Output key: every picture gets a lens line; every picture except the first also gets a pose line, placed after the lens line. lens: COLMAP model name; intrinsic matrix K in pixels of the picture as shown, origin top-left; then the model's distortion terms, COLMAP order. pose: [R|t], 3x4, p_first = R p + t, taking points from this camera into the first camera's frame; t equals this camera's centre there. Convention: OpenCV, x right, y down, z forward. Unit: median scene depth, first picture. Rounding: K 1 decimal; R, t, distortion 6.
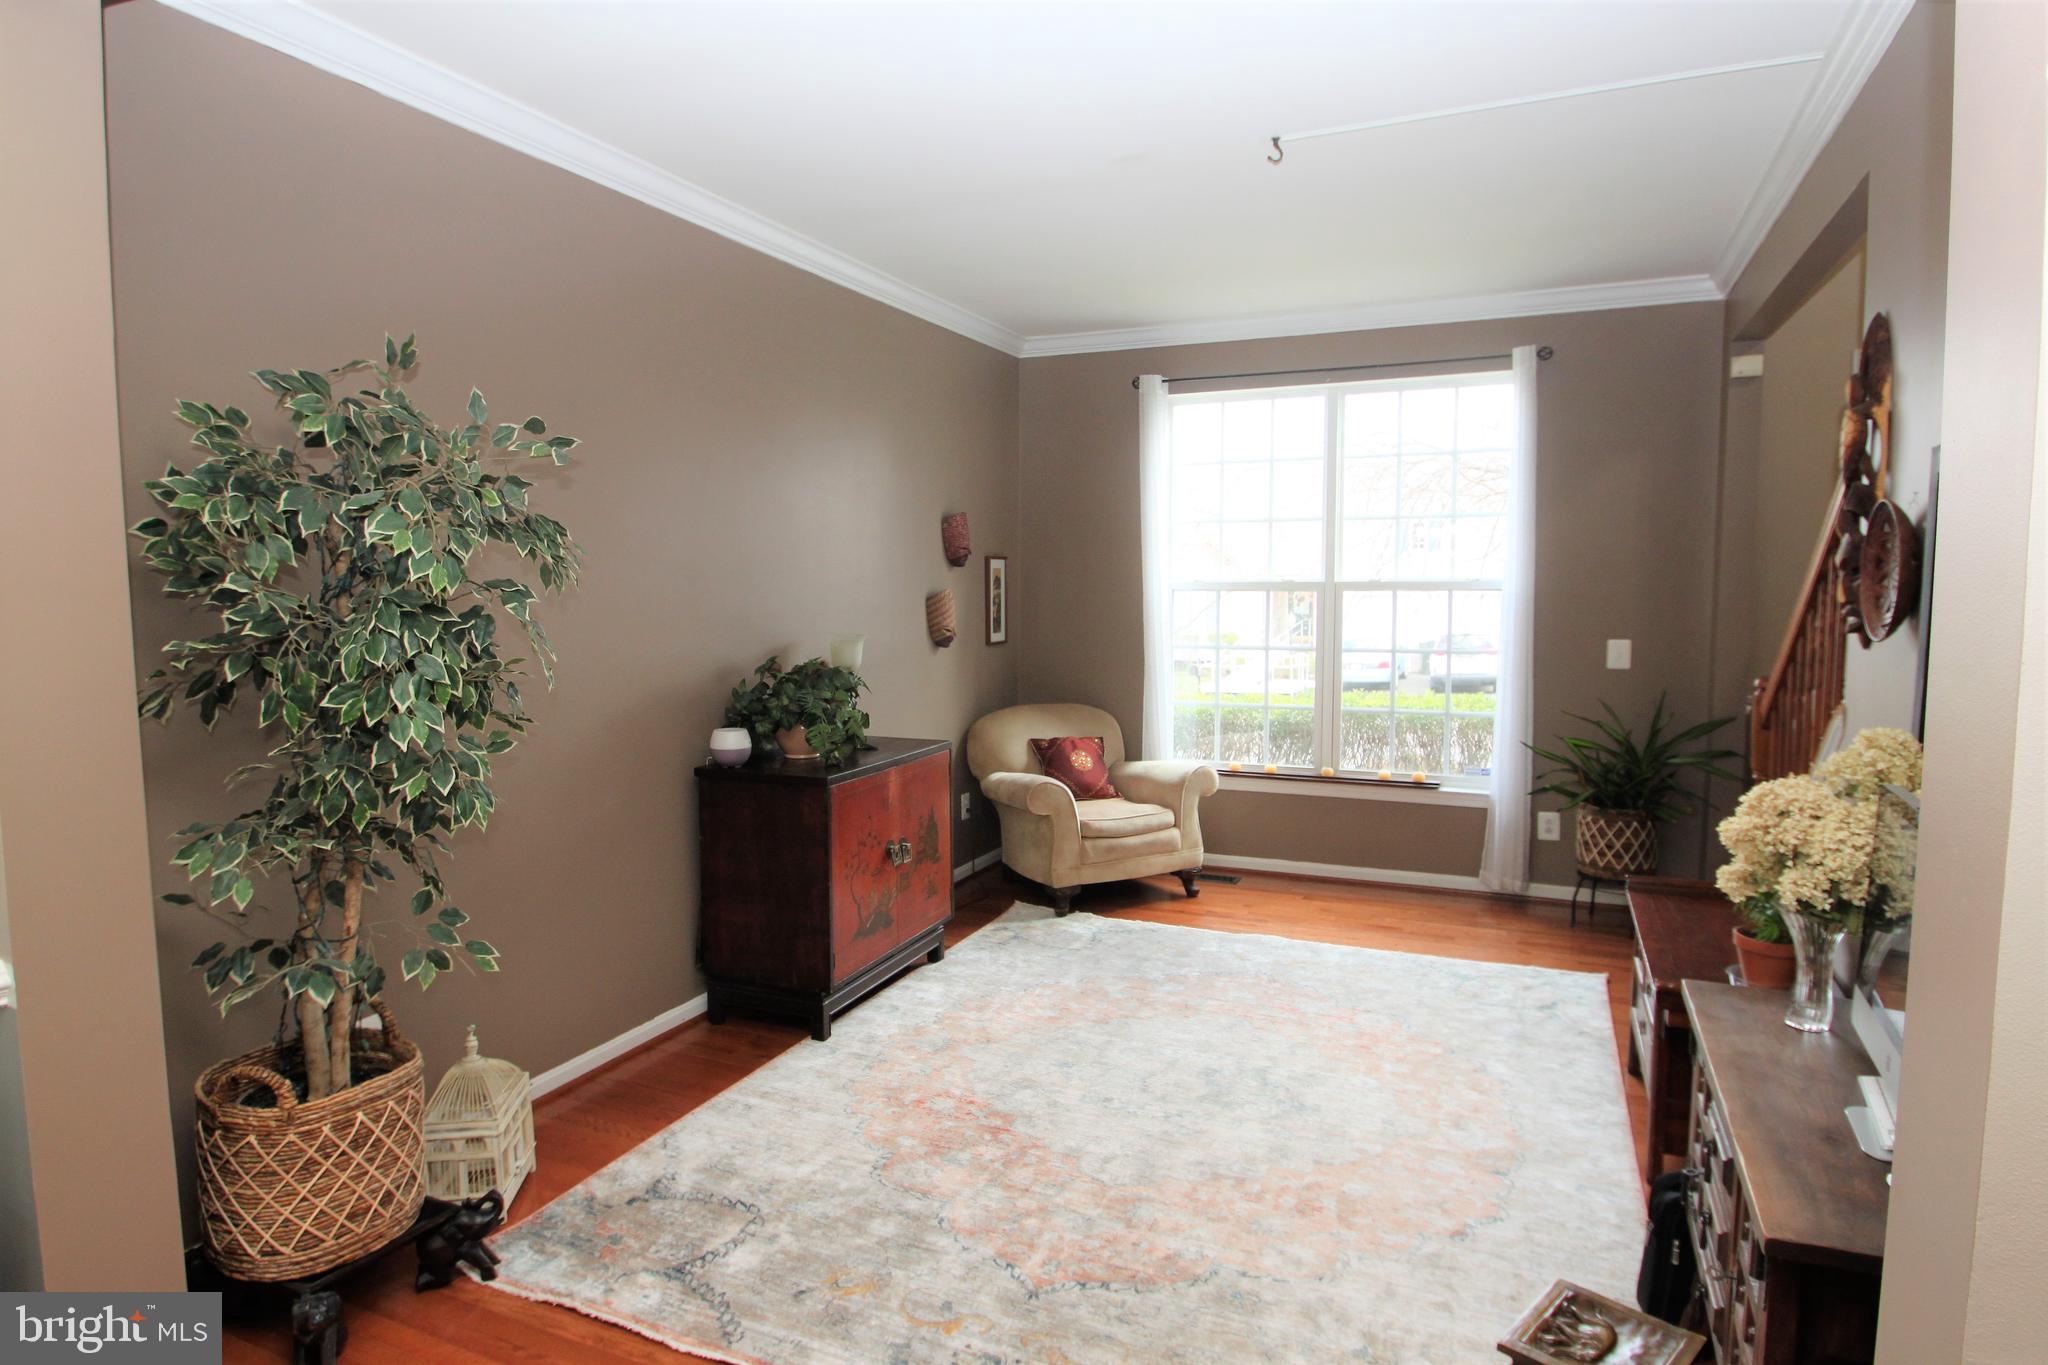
lens RADIAL K [[1195.1, 0, 1037.6], [0, 1195.1, 679.7], [0, 0, 1]] dist [-0.013662, -0.009685]
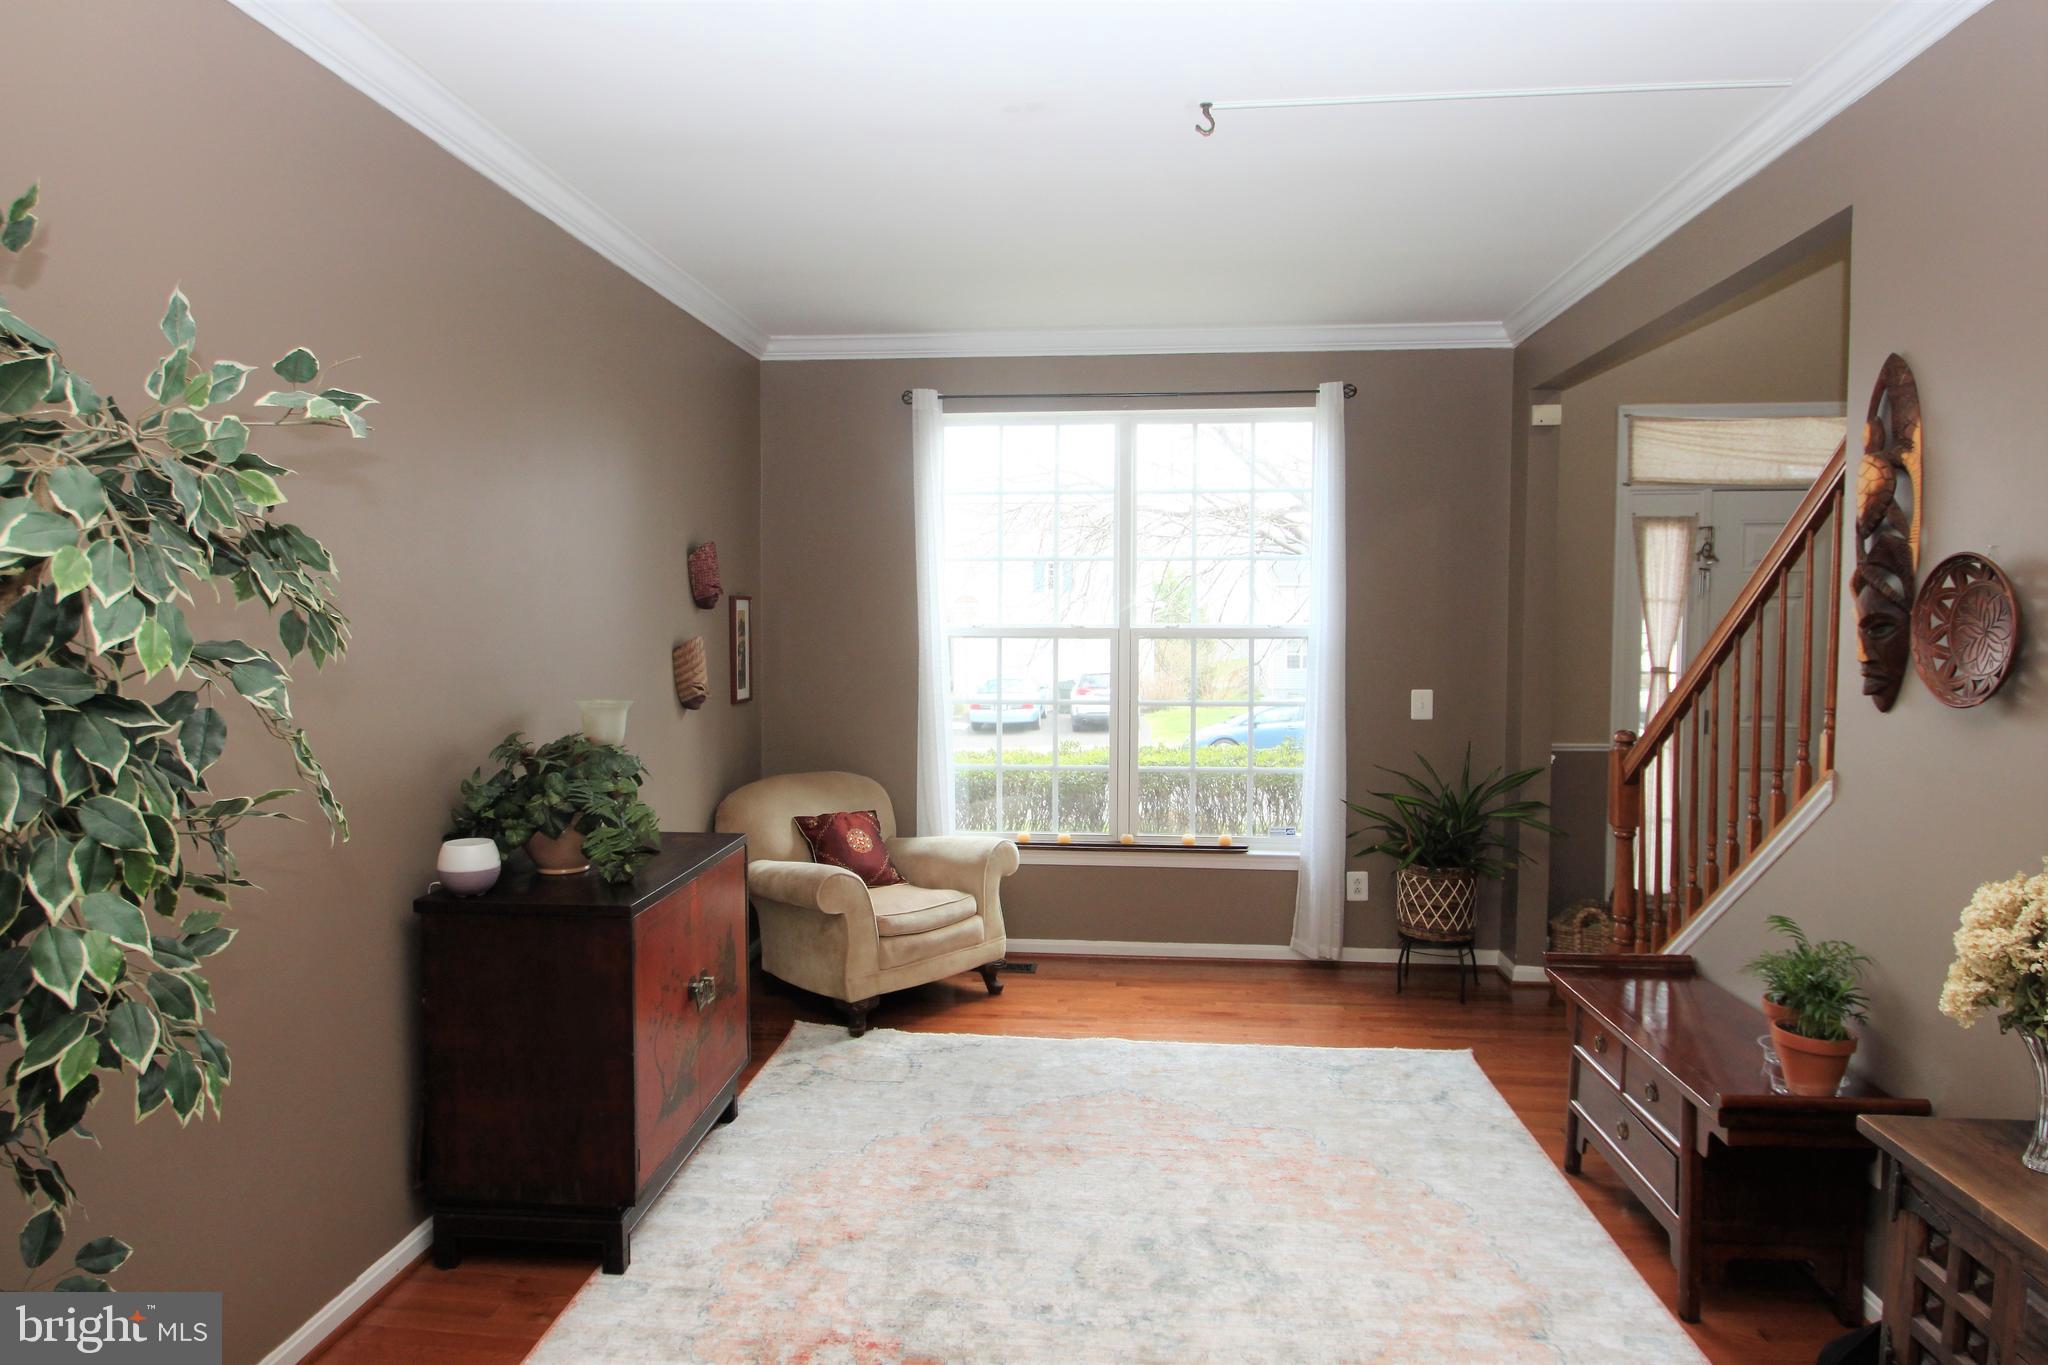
lens RADIAL K [[1195.1, 0, 1002.9], [0, 1195.1, 679.3], [0, 0, 1]] dist [-0.013662, -0.009685]
pose [[0.949395, -0.010647, 0.313903, -0.158522], [0.020177, 0.999428, -0.027126, -0.025331], [-0.313434, 0.032087, 0.949068, 0.209125]]
